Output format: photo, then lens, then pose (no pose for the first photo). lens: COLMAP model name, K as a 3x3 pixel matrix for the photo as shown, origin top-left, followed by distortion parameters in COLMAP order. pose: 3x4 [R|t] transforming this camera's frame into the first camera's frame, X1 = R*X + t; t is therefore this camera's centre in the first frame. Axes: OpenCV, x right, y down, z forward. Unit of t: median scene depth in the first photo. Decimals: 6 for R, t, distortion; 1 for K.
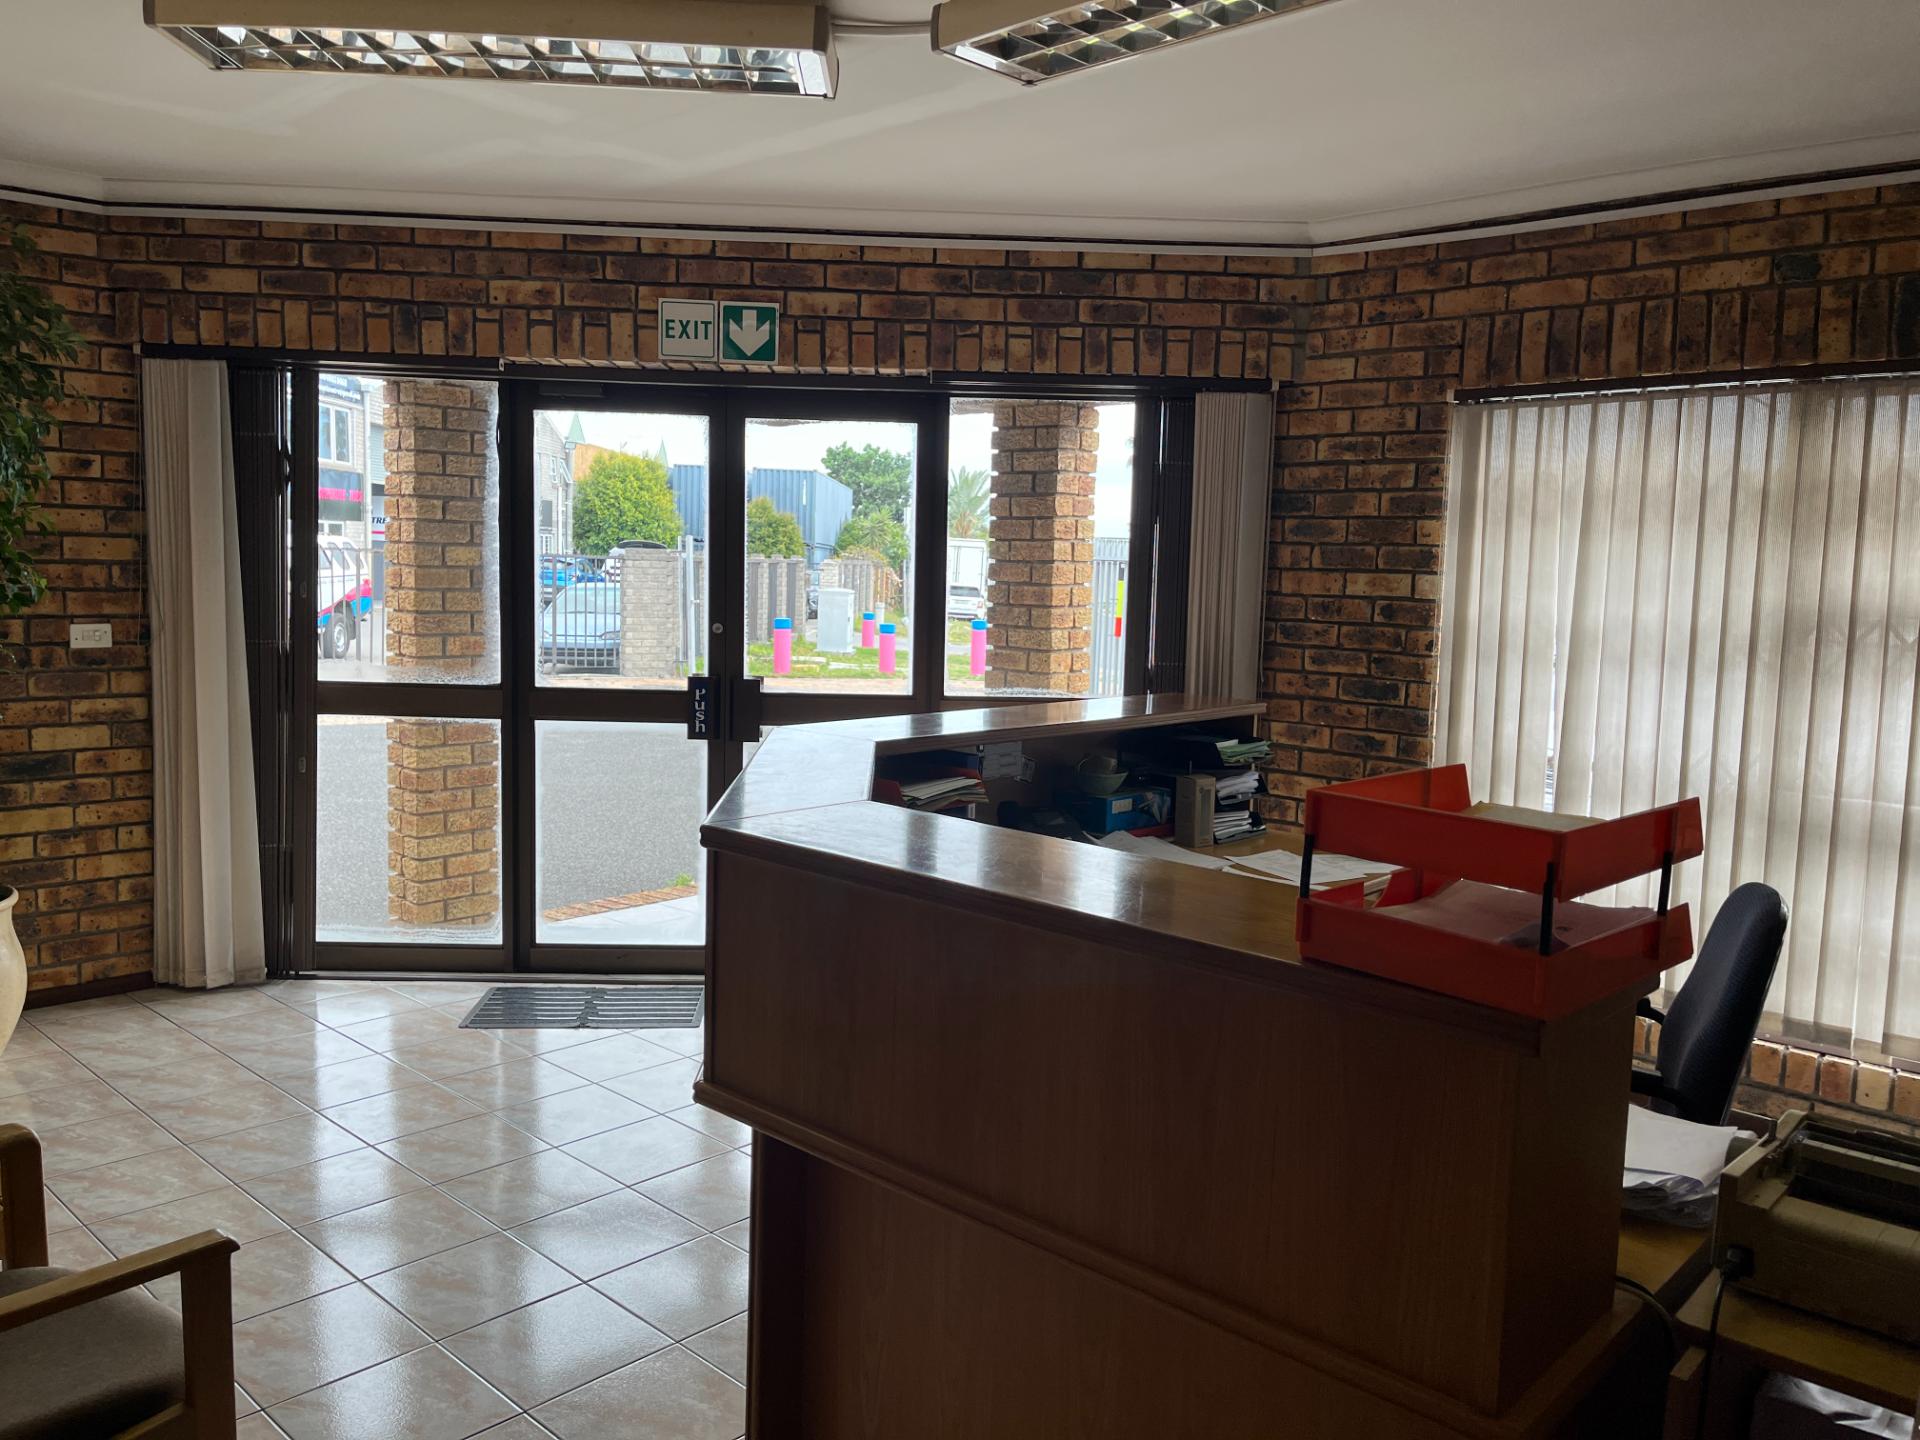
lens RADIAL K [[1459.0, 0, 976.8], [0, 1459.0, 690.4], [0, 0, 1]] dist [0.069755, -0.106607]
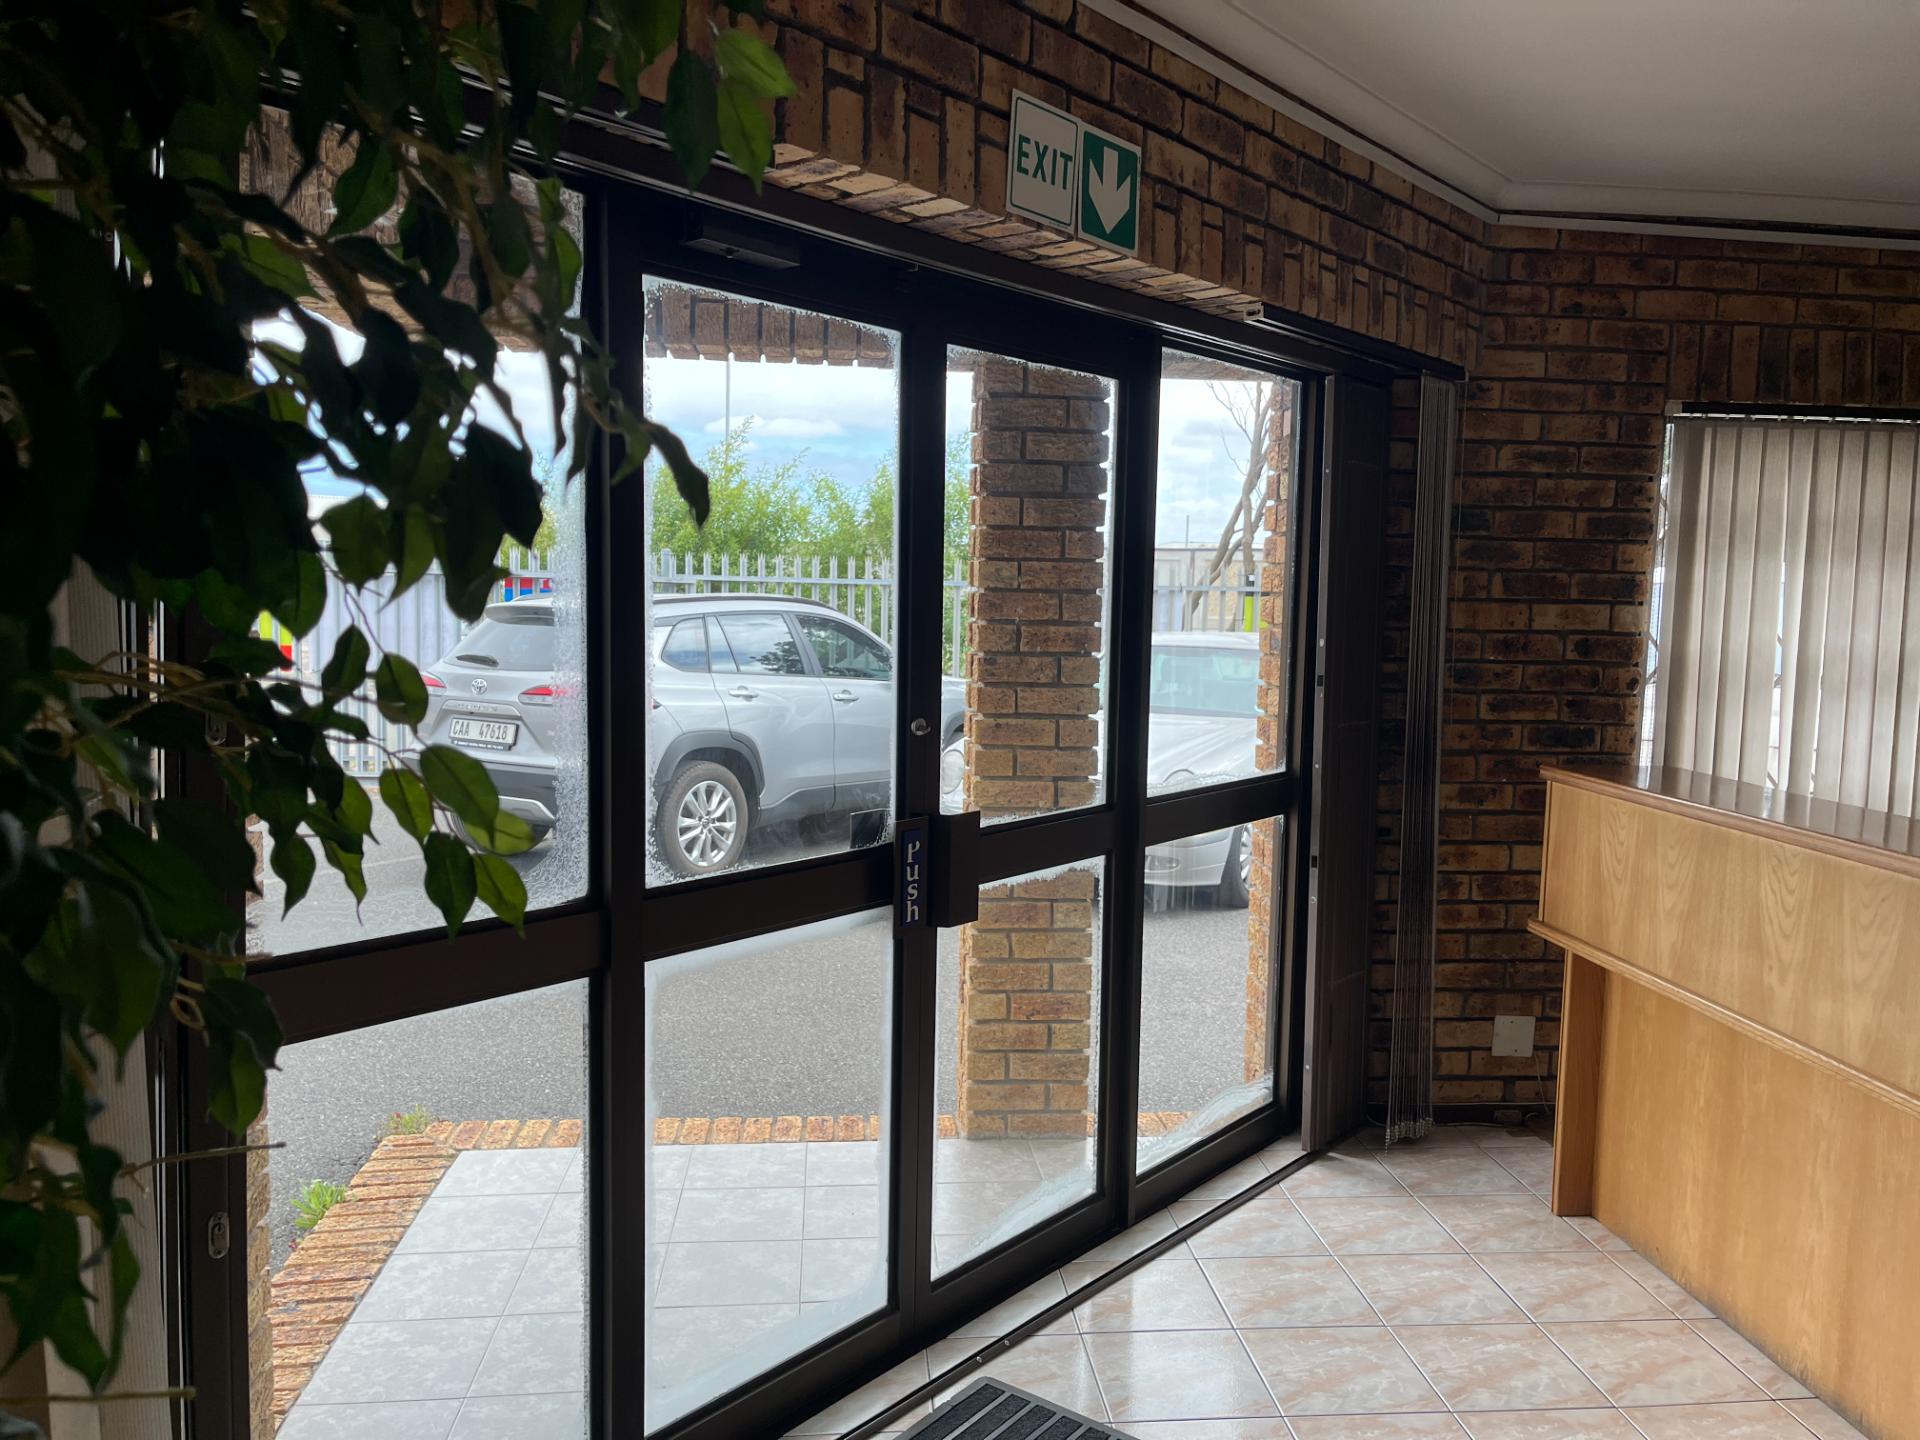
lens RADIAL K [[1450.1, 0, 978.6], [0, 1450.1, 721.8], [0, 0, 1]] dist [0.084359, -0.111301]
pose [[0.668859, -0.080614, 0.739006, -0.614629], [0.062524, 0.996681, 0.052133, -0.077426], [-0.740756, 0.011336, 0.671679, 0.673331]]
